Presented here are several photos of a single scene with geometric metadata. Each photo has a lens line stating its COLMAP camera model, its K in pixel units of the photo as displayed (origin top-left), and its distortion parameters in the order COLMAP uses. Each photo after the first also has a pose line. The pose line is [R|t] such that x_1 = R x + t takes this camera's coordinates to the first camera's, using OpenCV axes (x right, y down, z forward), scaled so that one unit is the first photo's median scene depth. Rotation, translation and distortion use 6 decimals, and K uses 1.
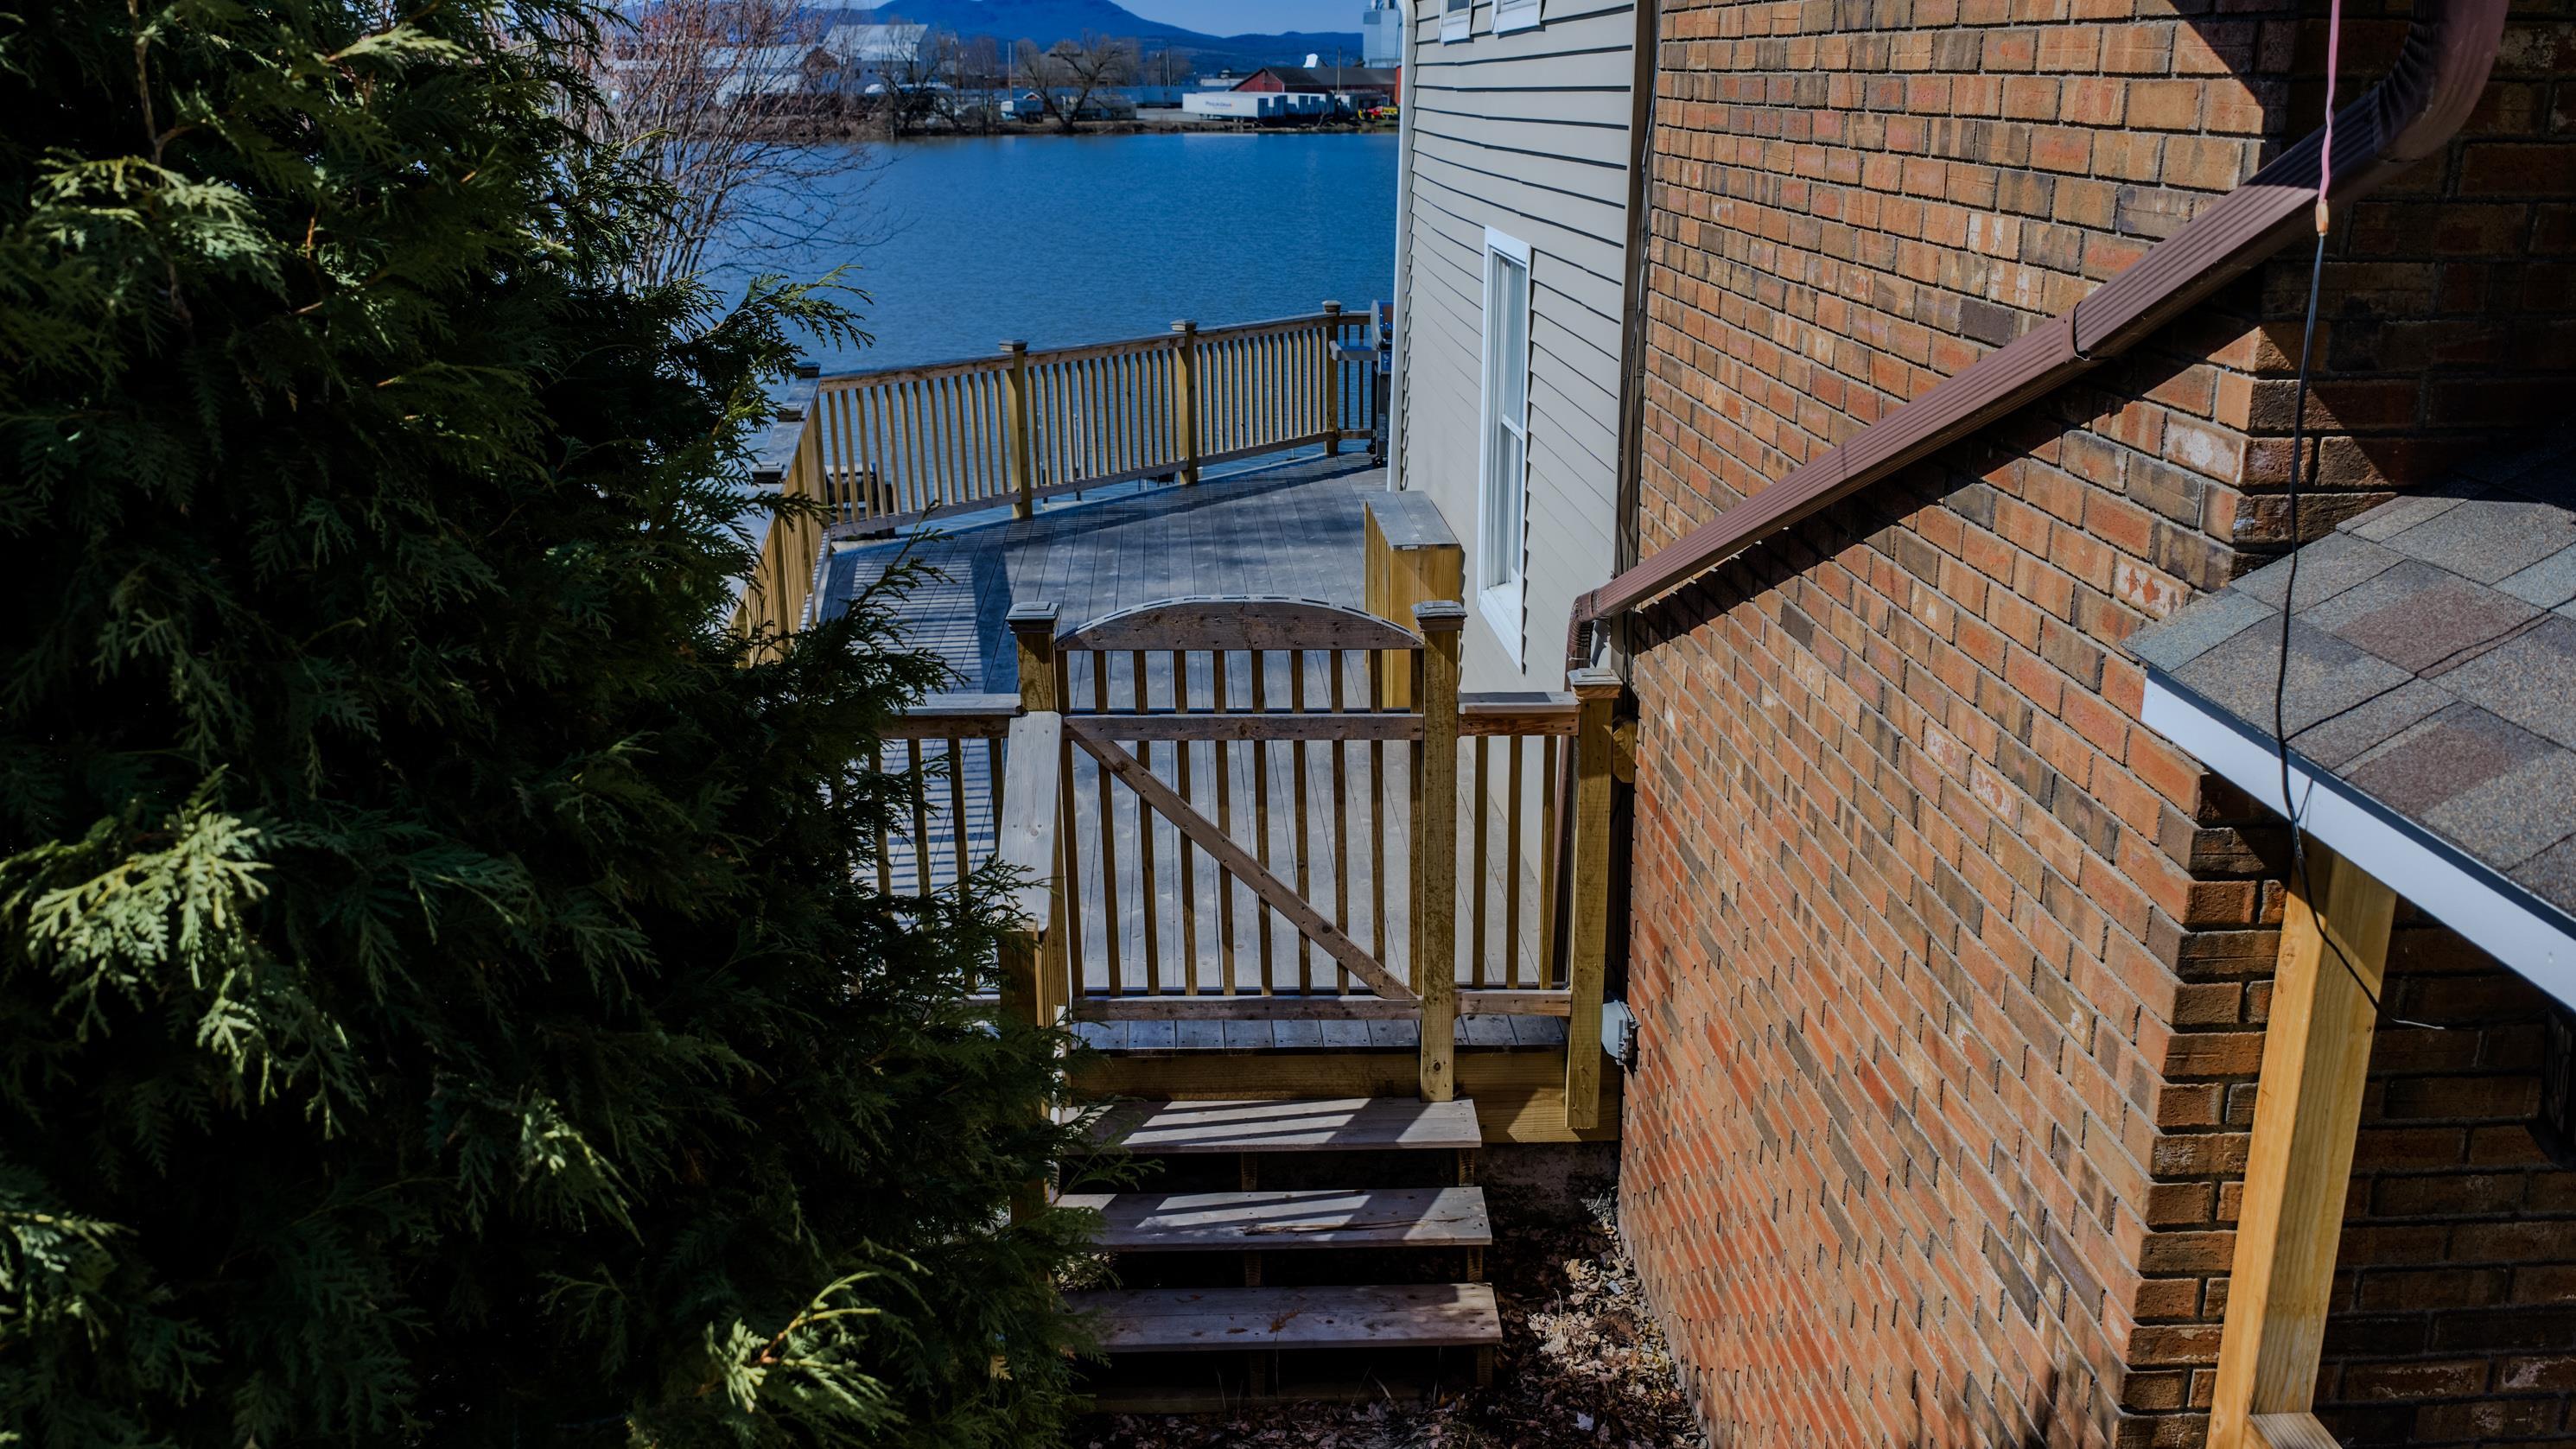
lens RADIAL K [[2141.8, 0, 1286.2], [0, 2141.8, 798.7], [0, 0, 1]] dist [-0.010513, -0.008181]
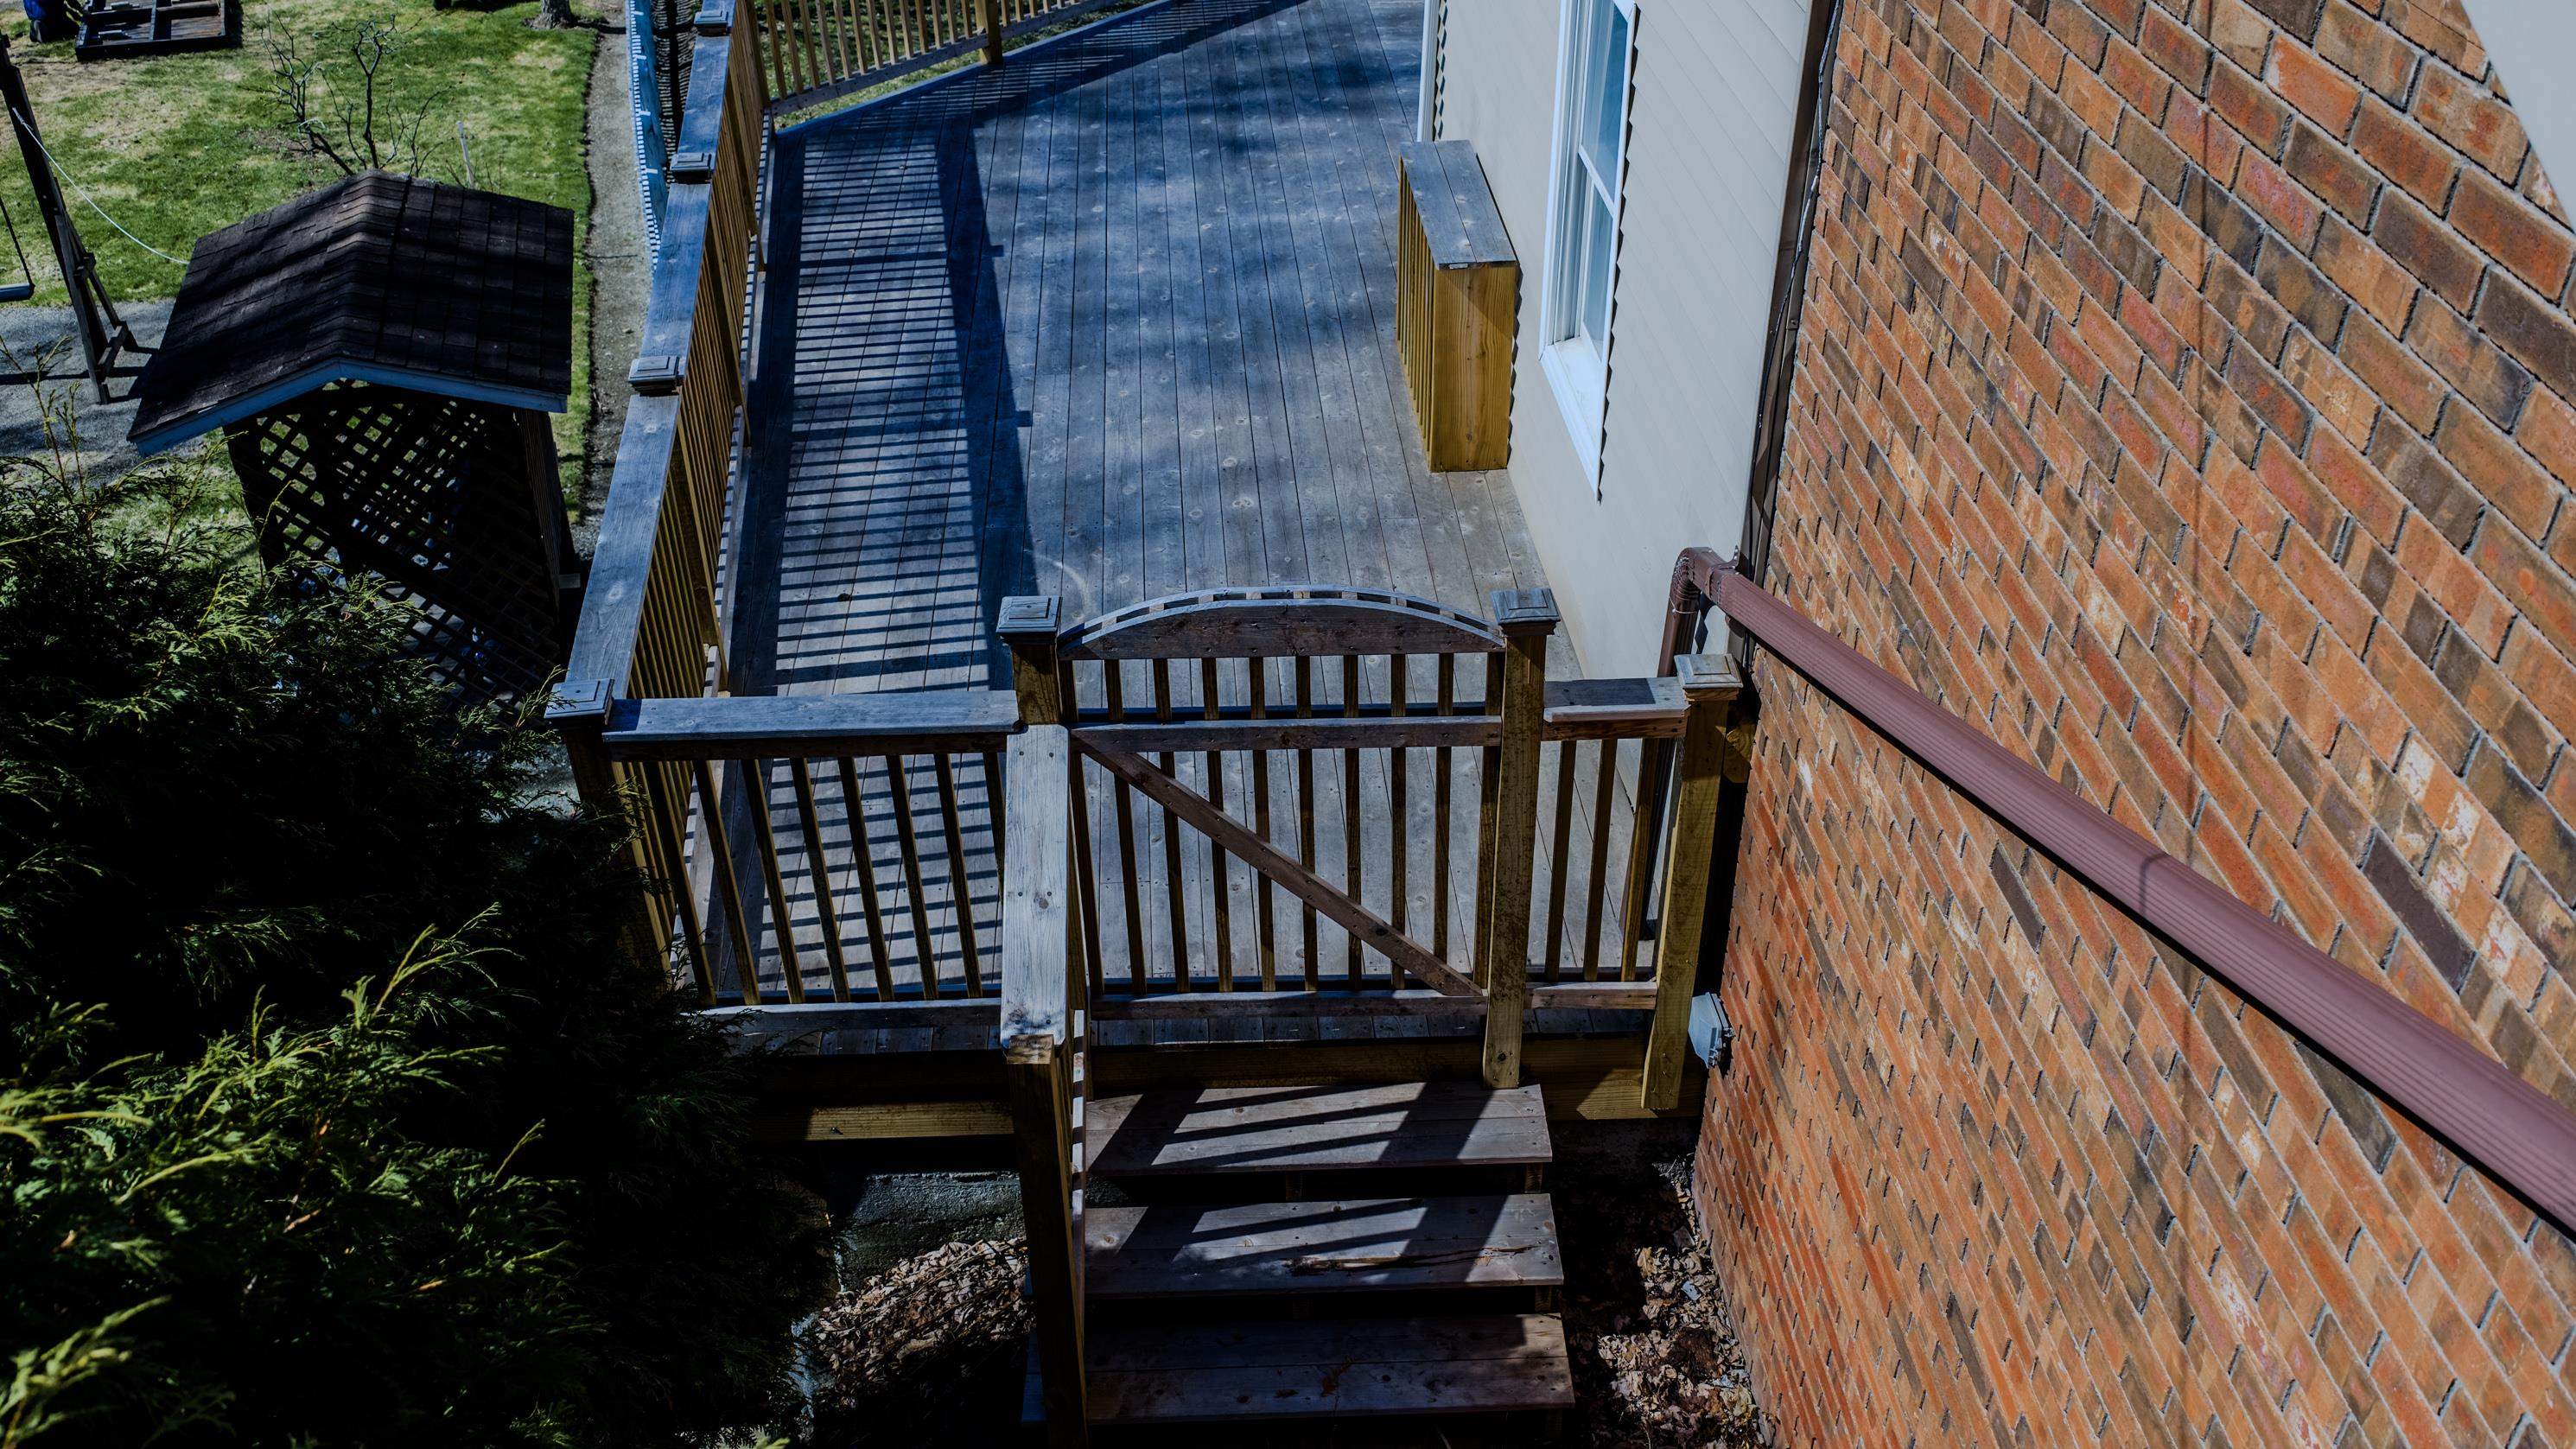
lens RADIAL K [[2141.8, 0, 1260.8], [0, 2141.8, 788.3], [0, 0, 1]] dist [-0.010513, -0.008181]
pose [[0.999943, -0.008350, -0.006672, -0.023993], [0.009997, 0.951548, 0.307338, -0.266406], [0.003782, -0.307387, 0.951577, 0.192694]]
